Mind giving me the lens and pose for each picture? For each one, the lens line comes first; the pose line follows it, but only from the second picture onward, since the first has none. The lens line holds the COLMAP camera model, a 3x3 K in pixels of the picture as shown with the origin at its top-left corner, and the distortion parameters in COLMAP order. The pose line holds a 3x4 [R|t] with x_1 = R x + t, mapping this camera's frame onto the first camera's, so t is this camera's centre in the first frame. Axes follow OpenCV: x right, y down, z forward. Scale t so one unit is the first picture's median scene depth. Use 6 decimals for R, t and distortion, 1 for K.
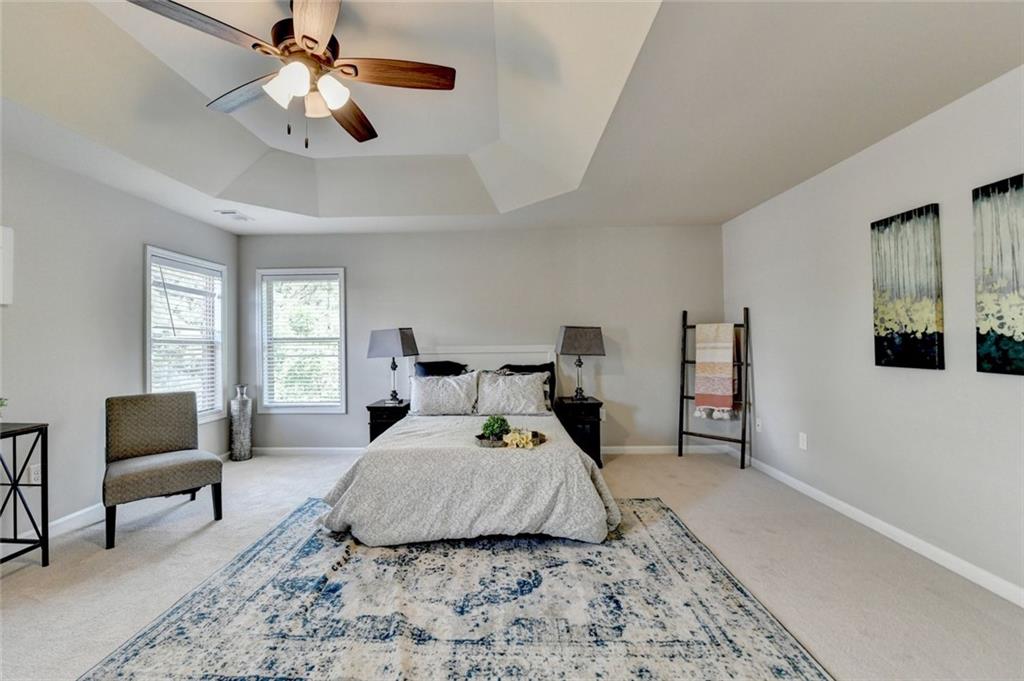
lens RADIAL K [[421.5, 0, 495.3], [0, 421.5, 338.3], [0, 0, 1]] dist [-0.016923, -0.000101]
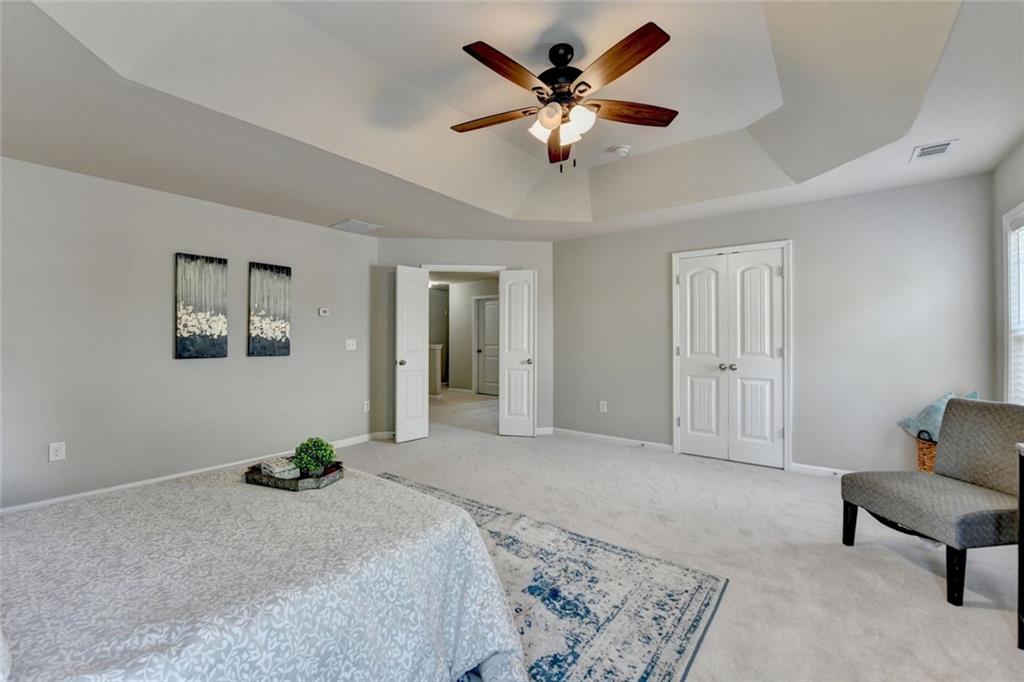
lens RADIAL K [[421.5, 0, 495.3], [0, 421.5, 338.8], [0, 0, 1]] dist [-0.016923, -0.000101]
pose [[-0.805897, 0.015867, 0.591842, -0.812145], [0.008648, 0.999850, -0.015029, 0.034087], [-0.591992, -0.006994, -0.805914, 1.676277]]
